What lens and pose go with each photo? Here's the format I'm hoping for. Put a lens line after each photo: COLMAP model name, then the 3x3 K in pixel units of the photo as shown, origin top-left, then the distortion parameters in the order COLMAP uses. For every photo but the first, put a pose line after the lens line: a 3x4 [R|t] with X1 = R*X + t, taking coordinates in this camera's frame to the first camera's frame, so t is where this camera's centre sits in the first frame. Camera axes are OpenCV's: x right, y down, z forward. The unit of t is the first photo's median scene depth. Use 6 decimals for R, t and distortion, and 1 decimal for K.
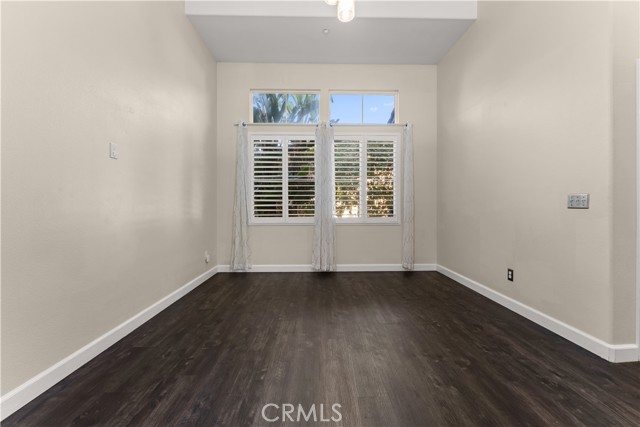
lens RADIAL K [[259.7, 0, 321.0], [0, 259.7, 211.1], [0, 0, 1]] dist [0.002121, 0.000883]
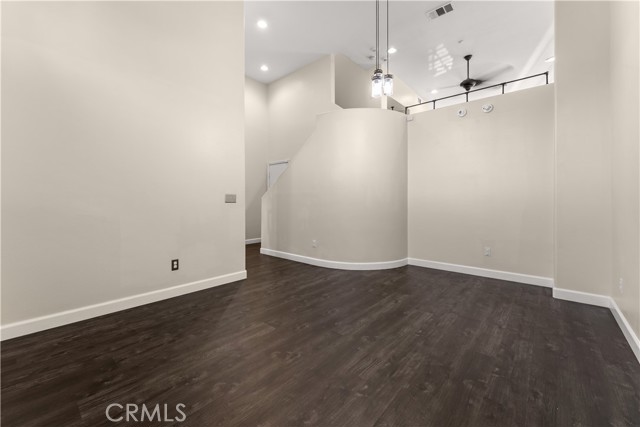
lens RADIAL K [[259.7, 0, 323.0], [0, 259.7, 211.2], [0, 0, 1]] dist [0.002121, 0.000883]
pose [[-0.741305, -0.023380, 0.670761, -0.585782], [0.013557, 0.998668, 0.049793, -0.027666], [-0.671032, 0.046005, -0.740000, 1.829812]]
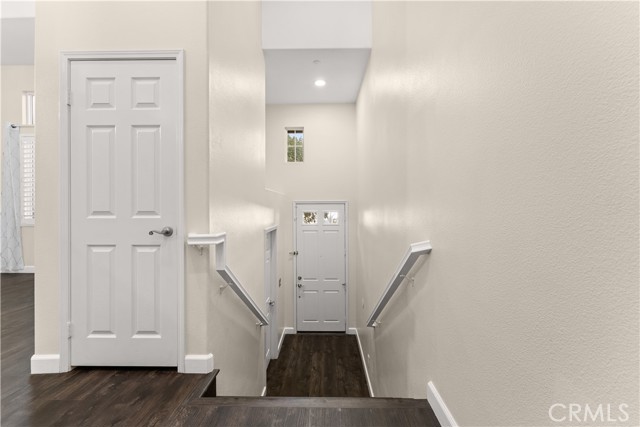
lens RADIAL K [[259.7, 0, 318.5], [0, 259.7, 209.8], [0, 0, 1]] dist [0.002121, 0.000883]
pose [[0.998936, 0.005405, -0.045803, 1.956382], [-0.005914, 0.999922, -0.010972, -0.010653], [0.045741, 0.011231, 0.998890, 0.084046]]
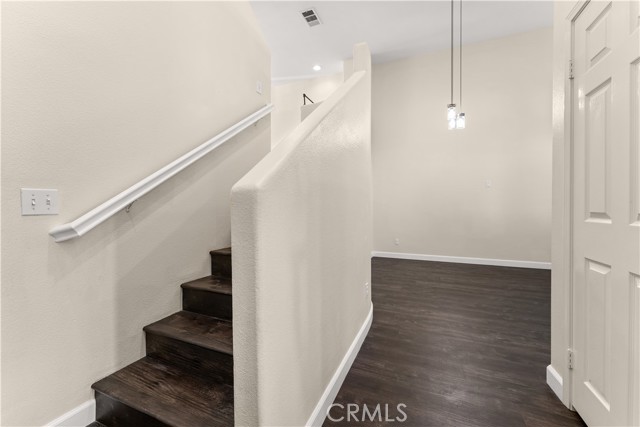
lens RADIAL K [[259.7, 0, 323.9], [0, 259.7, 212.1], [0, 0, 1]] dist [0.002121, 0.000883]
pose [[-0.403188, 0.021094, -0.914874, 1.987722], [-0.022032, 0.999221, 0.032748, -0.017373], [0.914852, 0.033360, -0.402409, 0.565182]]
